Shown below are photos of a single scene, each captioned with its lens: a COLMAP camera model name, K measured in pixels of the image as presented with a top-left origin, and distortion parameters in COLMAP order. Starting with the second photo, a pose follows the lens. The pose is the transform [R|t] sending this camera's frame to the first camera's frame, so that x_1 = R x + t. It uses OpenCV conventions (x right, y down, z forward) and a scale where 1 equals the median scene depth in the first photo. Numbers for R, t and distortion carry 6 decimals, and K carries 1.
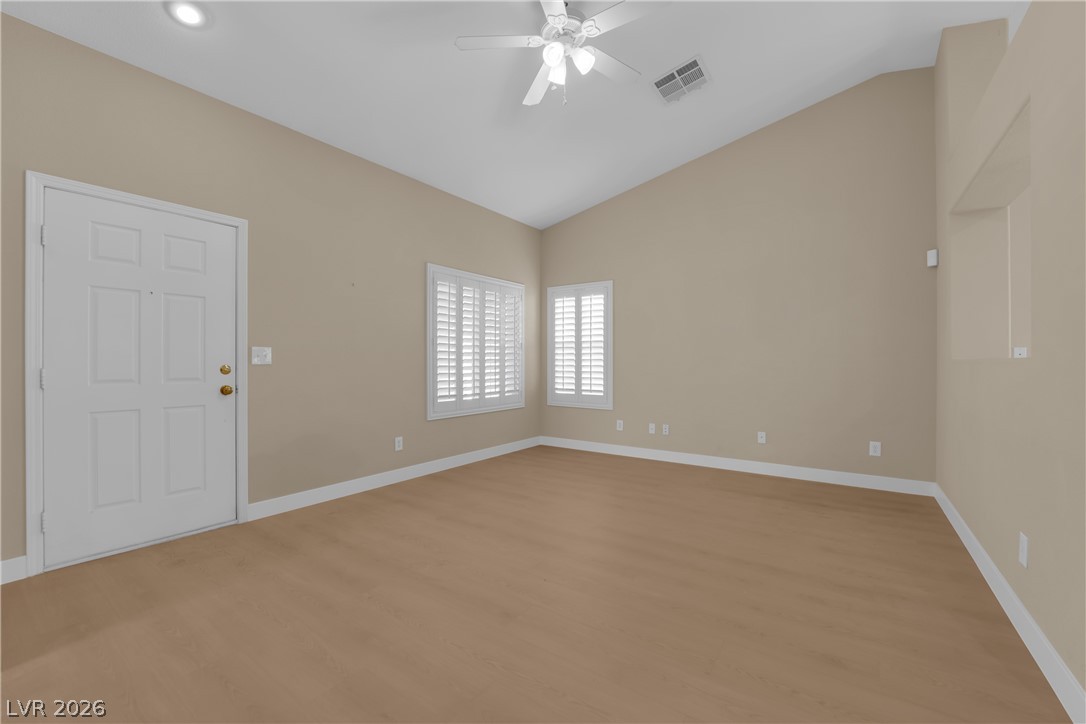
lens RADIAL K [[458.1, 0, 548.1], [0, 458.1, 360.6], [0, 0, 1]] dist [-0.018049, -0.001012]
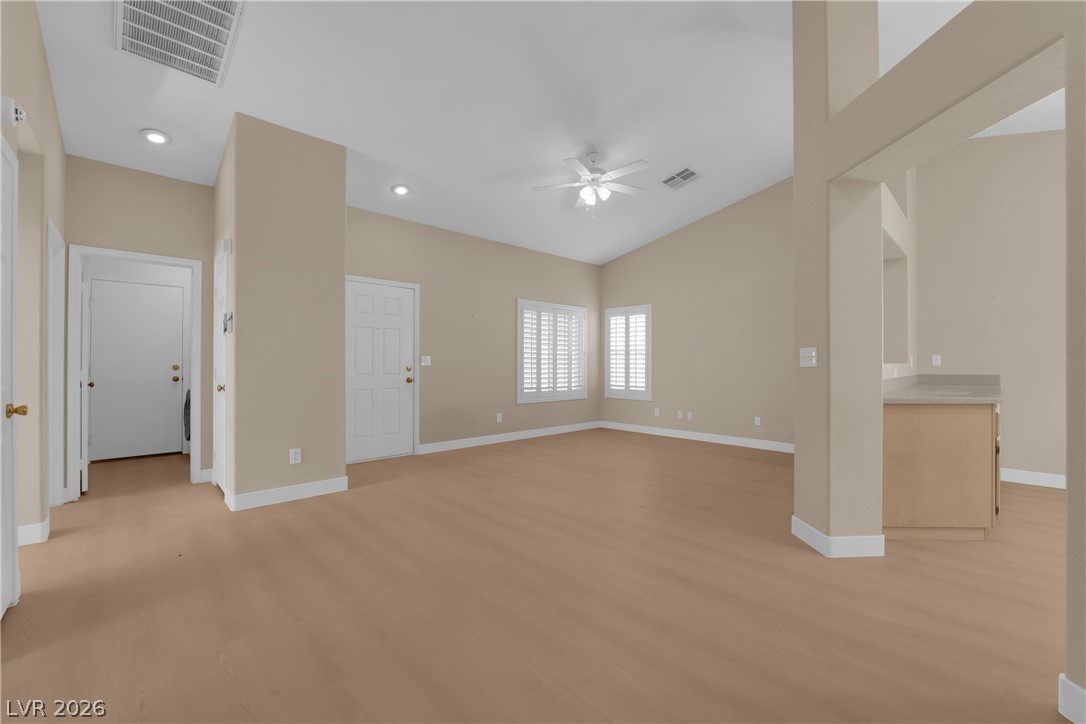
lens RADIAL K [[458.1, 0, 536.9], [0, 458.1, 363.0], [0, 0, 1]] dist [-0.018049, -0.001012]
pose [[0.977615, 0.001180, -0.210397, 0.100245], [-0.001462, 0.999998, -0.001182, -0.000960], [0.210395, 0.001463, 0.977615, -0.398012]]
